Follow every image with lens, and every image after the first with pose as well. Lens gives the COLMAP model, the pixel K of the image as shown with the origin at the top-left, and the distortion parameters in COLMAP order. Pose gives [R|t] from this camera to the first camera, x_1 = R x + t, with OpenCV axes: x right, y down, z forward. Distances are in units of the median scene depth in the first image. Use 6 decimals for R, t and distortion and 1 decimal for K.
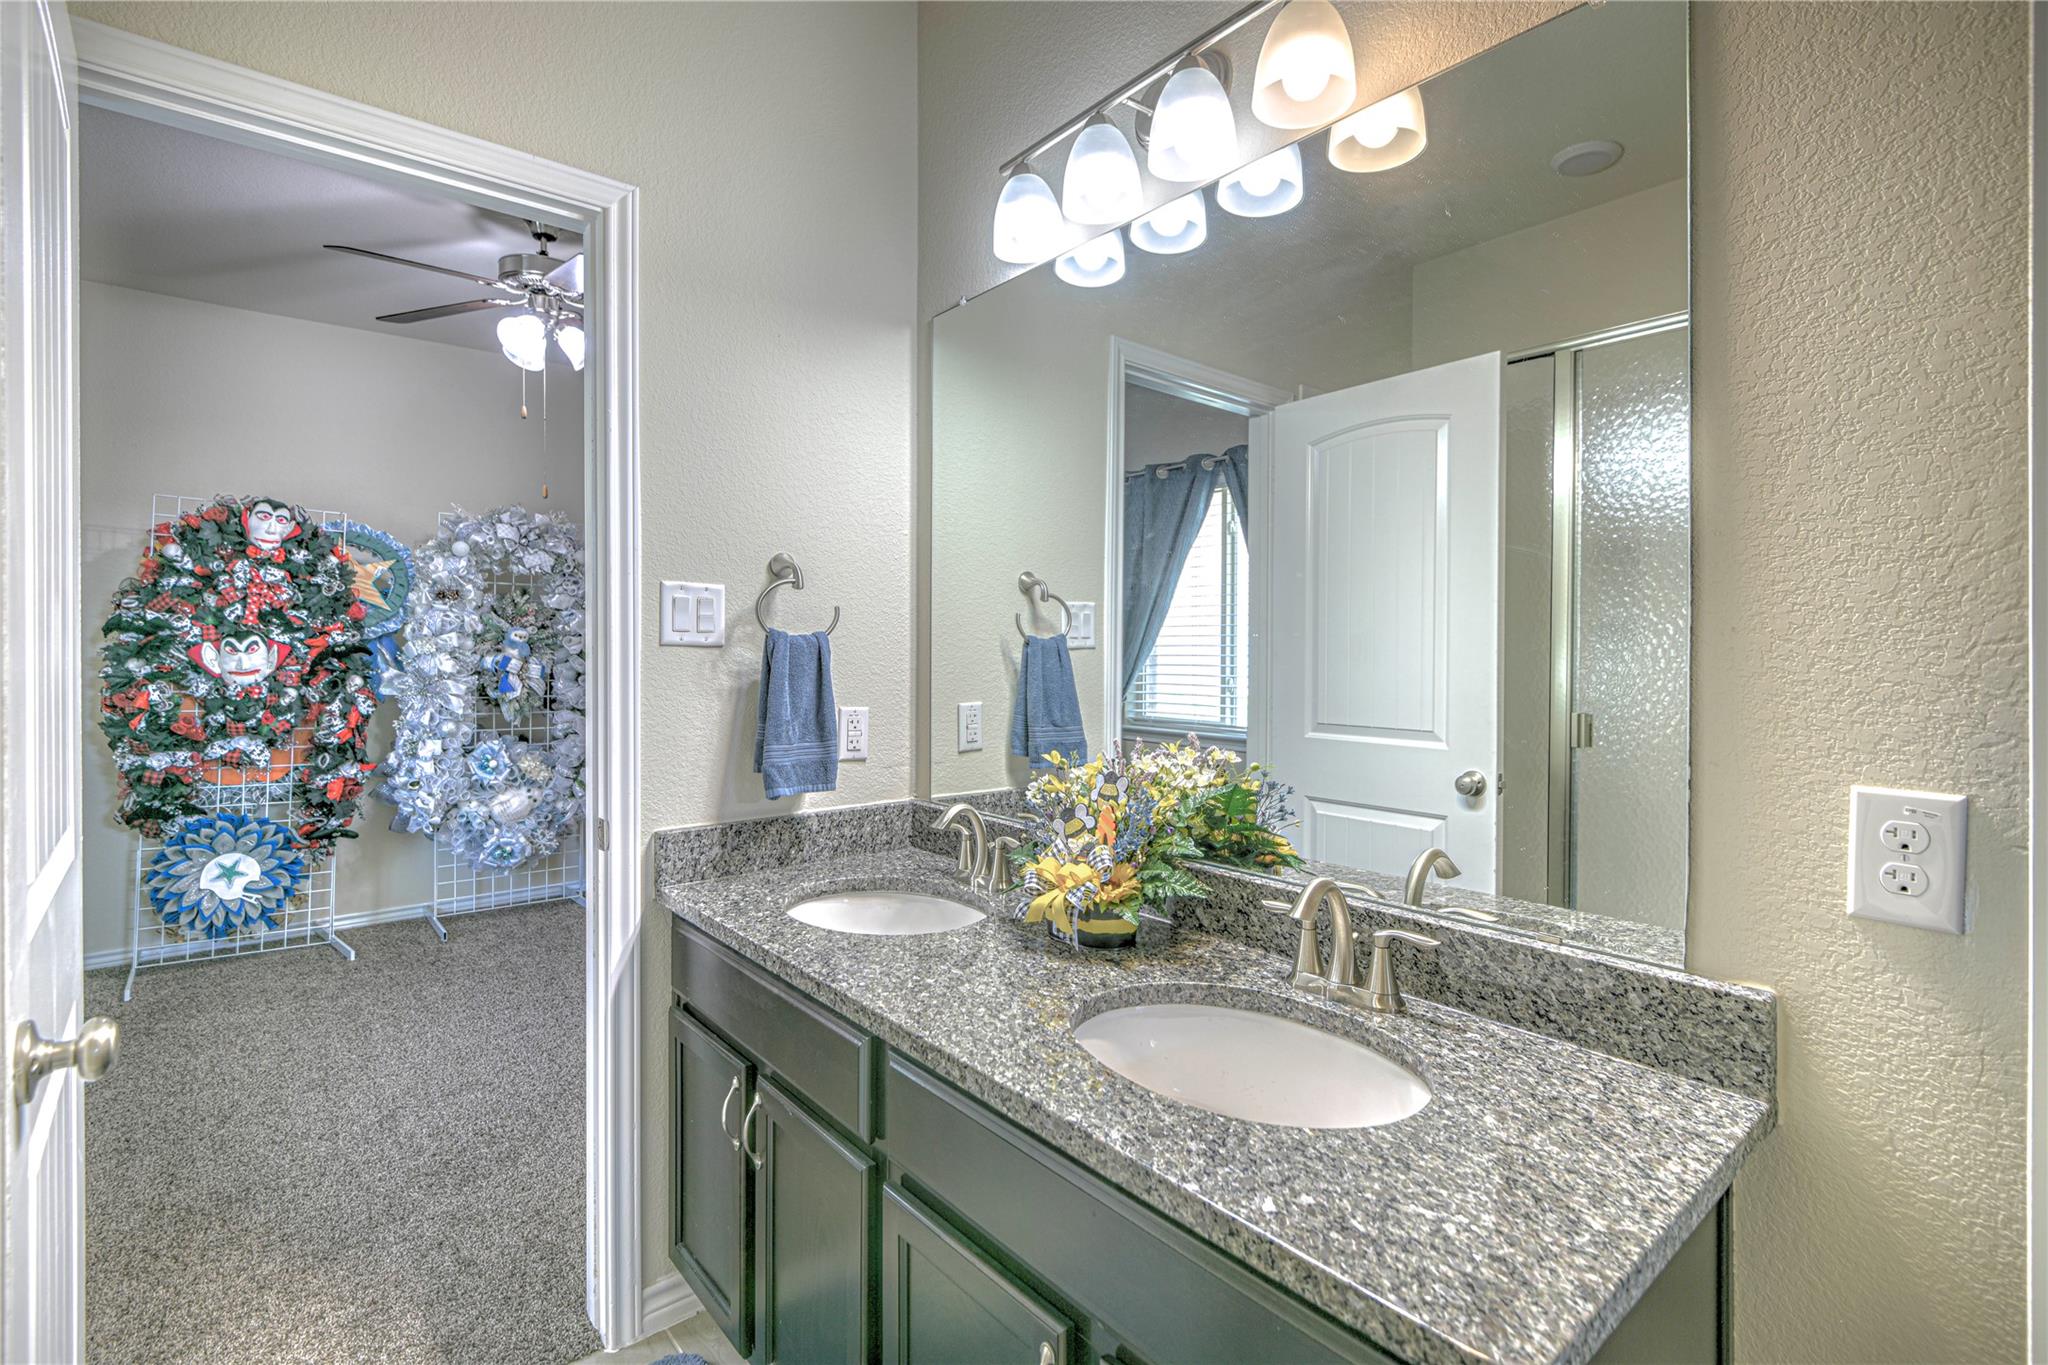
lens RADIAL K [[936.1, 0, 1007.3], [0, 936.1, 656.4], [0, 0, 1]] dist [0.007861, -0.005907]
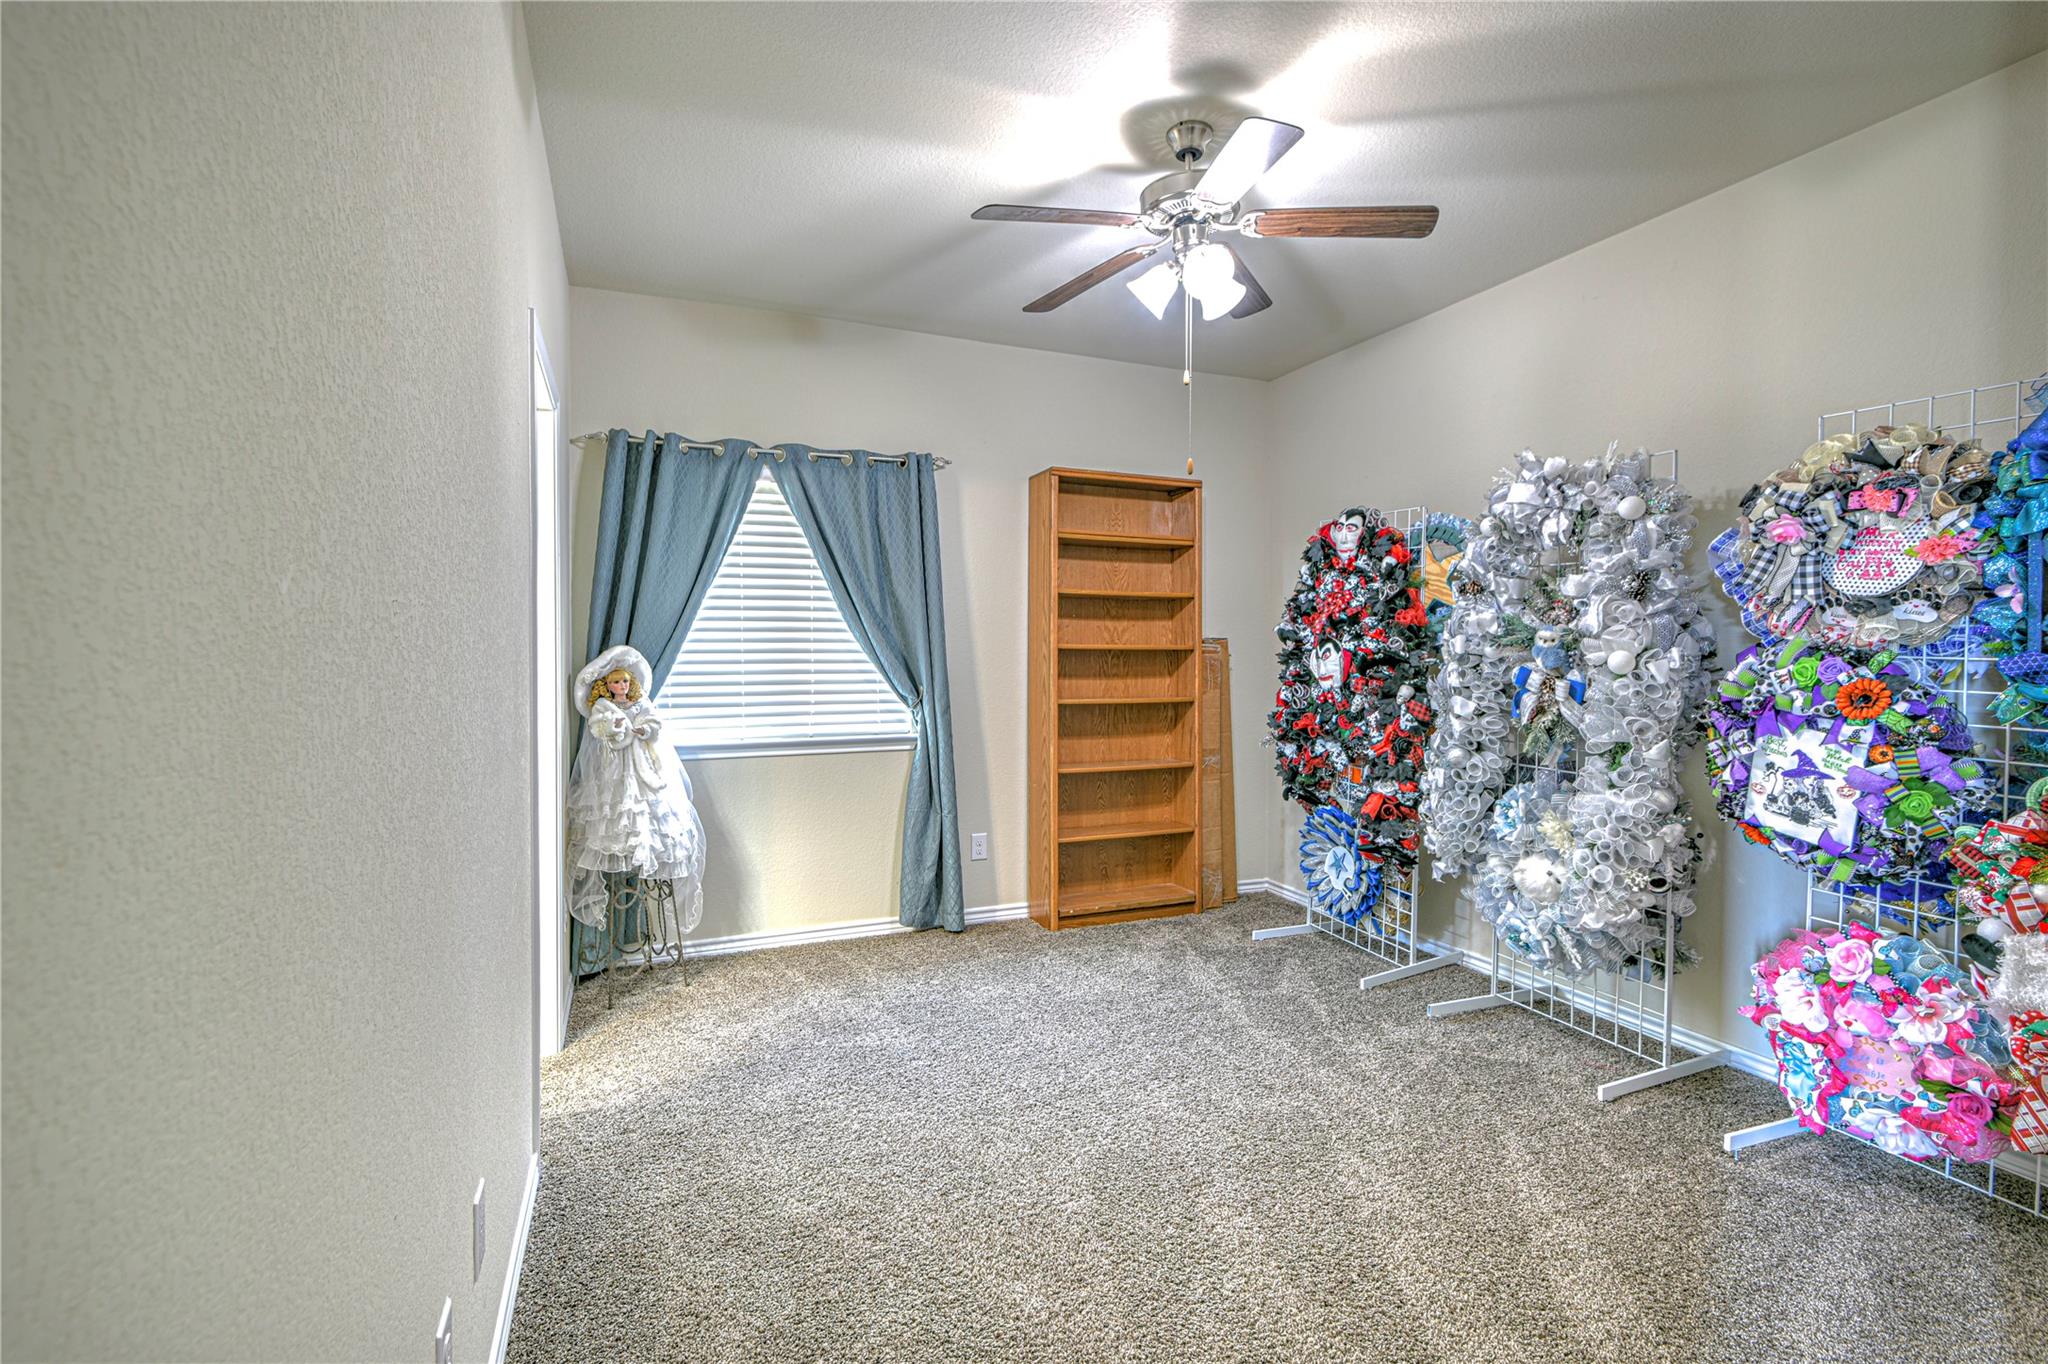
lens RADIAL K [[936.1, 0, 1030.8], [0, 936.1, 663.4], [0, 0, 1]] dist [0.007861, -0.005907]
pose [[-0.286351, 0.012680, -0.958041, 0.302812], [-0.006902, 0.999859, 0.015296, -0.013241], [0.958100, 0.010993, -0.286223, 0.997651]]
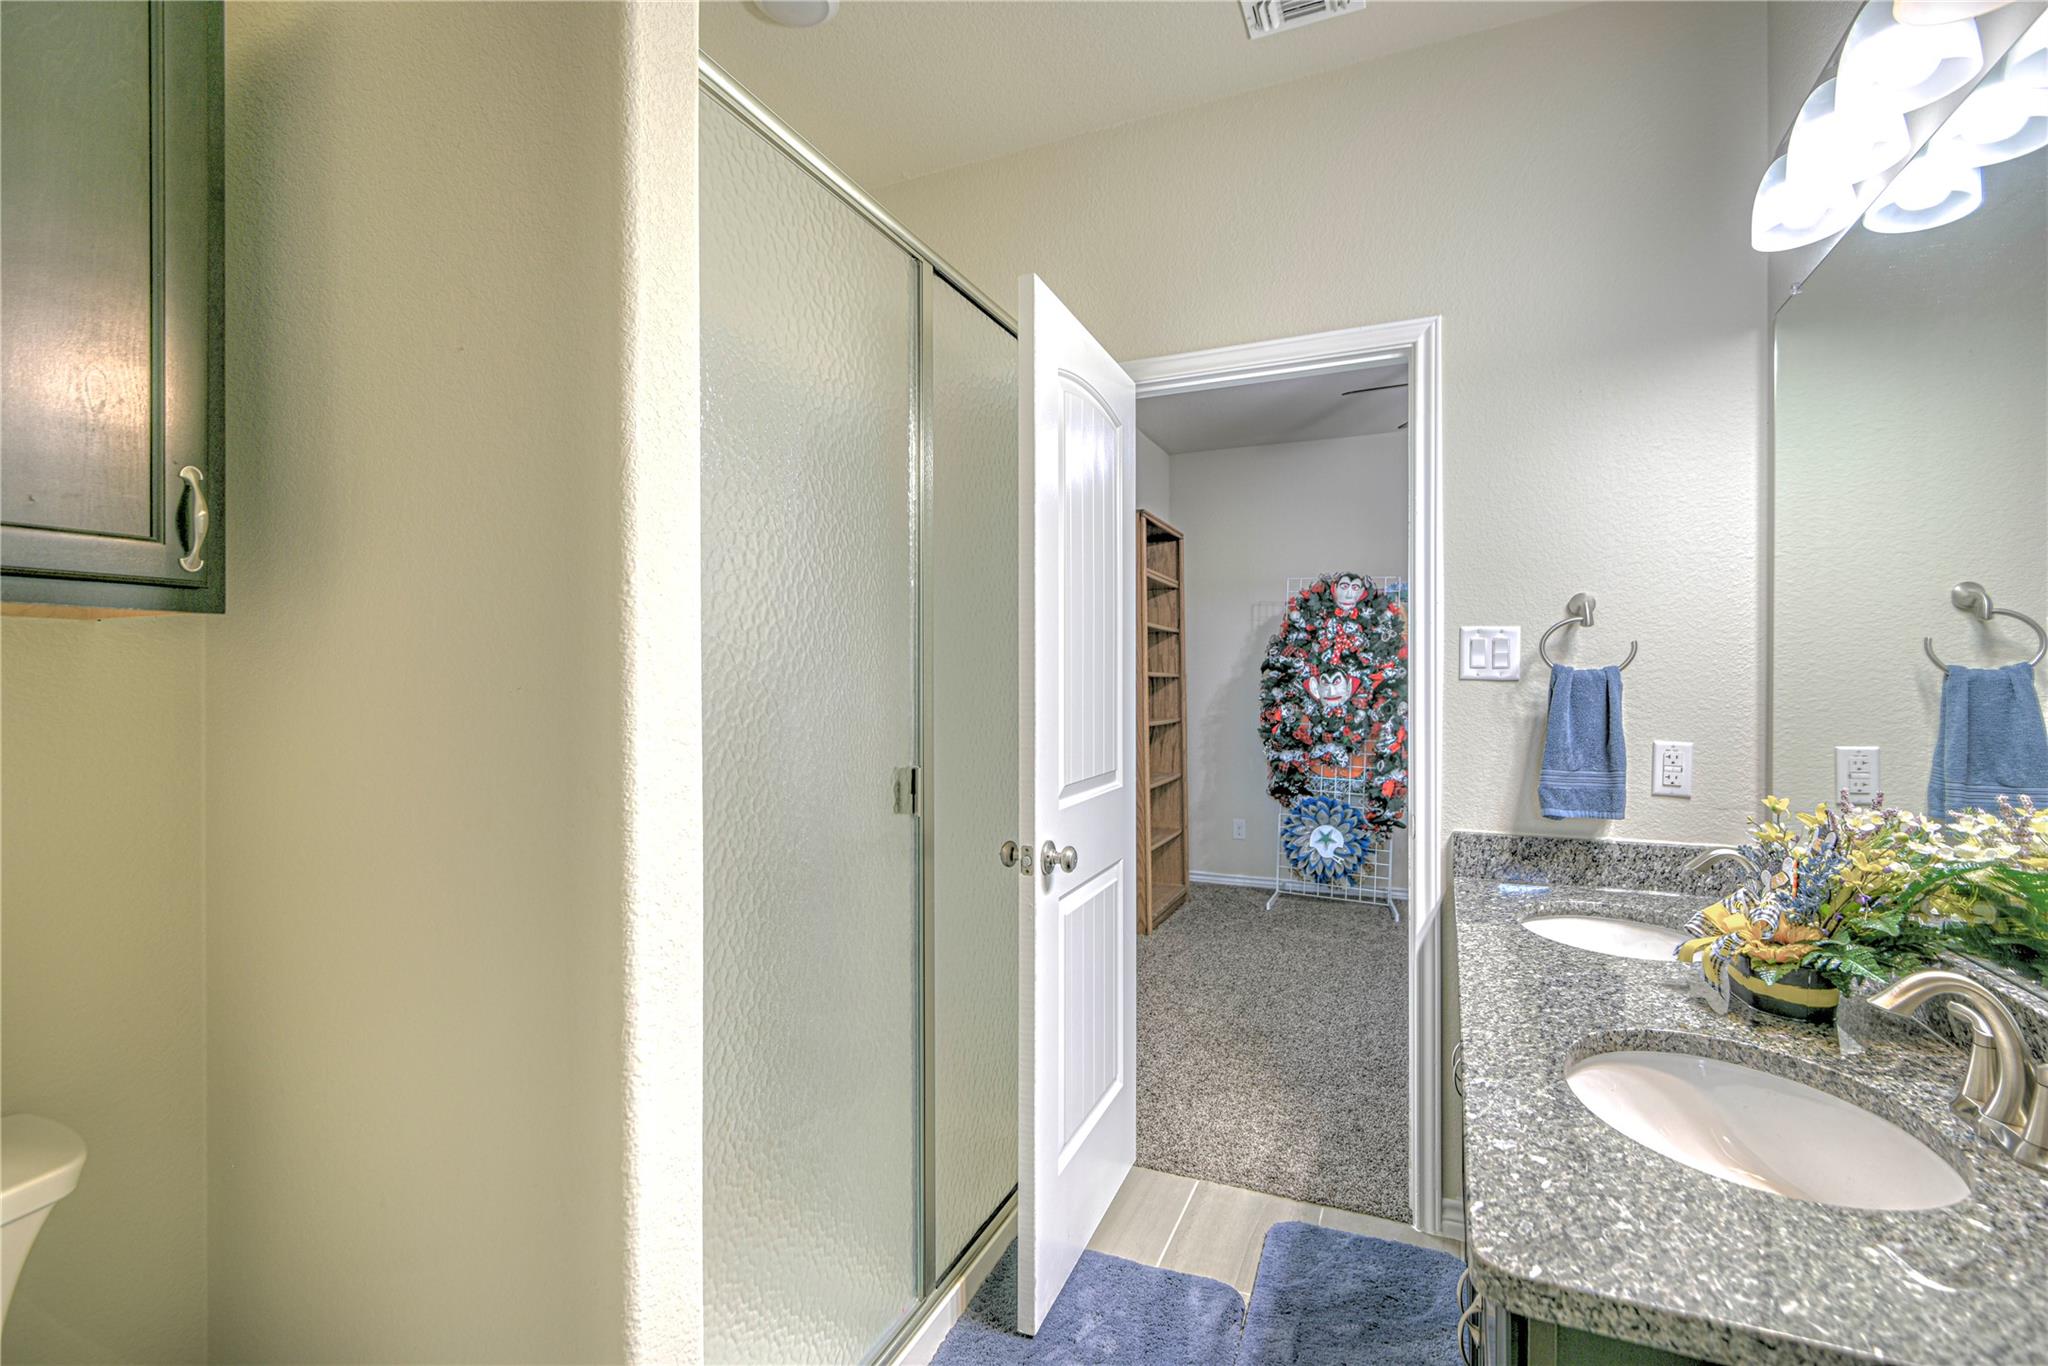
lens RADIAL K [[936.1, 0, 1042.0], [0, 936.1, 684.0], [0, 0, 1]] dist [0.007861, -0.005907]
pose [[0.443317, 0.002254, -0.896362, 0.260391], [-0.005693, 0.999984, -0.000301, -0.001502], [0.896347, 0.005236, 0.443322, -0.017025]]
